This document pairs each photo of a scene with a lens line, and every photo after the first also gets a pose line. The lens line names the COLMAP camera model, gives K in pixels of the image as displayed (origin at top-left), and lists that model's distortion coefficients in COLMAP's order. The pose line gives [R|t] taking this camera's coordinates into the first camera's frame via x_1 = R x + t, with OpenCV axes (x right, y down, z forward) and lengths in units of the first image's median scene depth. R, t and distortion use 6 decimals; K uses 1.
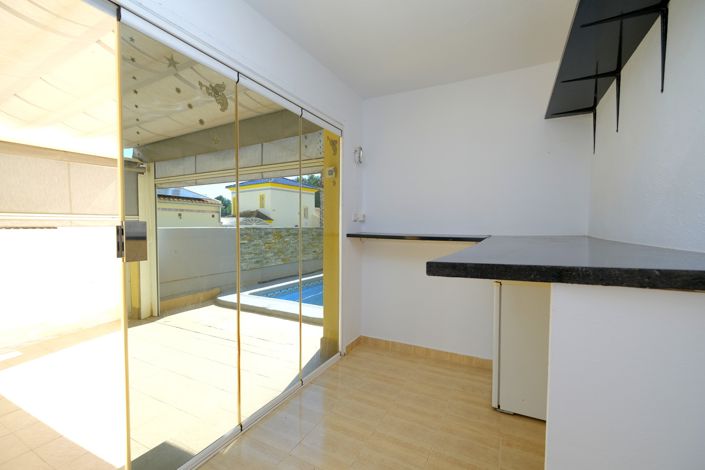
lens RADIAL K [[308.8, 0, 352.3], [0, 308.8, 236.4], [0, 0, 1]] dist [0.004414, -0.000197]
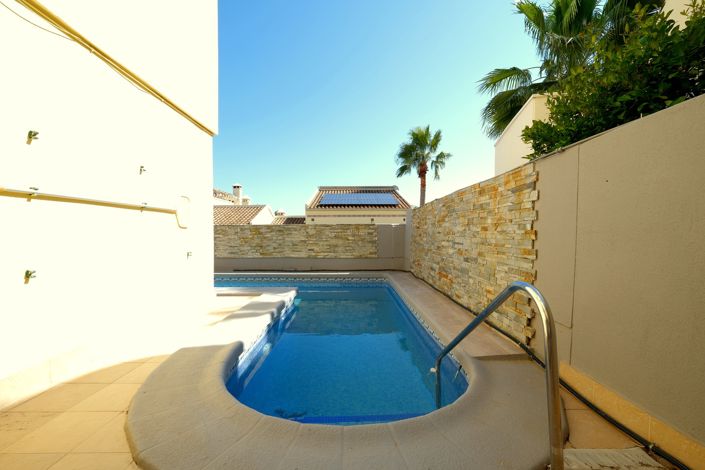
lens RADIAL K [[308.8, 0, 352.6], [0, 308.8, 236.5], [0, 0, 1]] dist [0.004414, -0.000197]
pose [[0.465155, -0.002033, -0.885227, 0.898749], [-0.020299, 0.999710, -0.012962, 0.020892], [0.884996, 0.023998, 0.464979, 0.756316]]
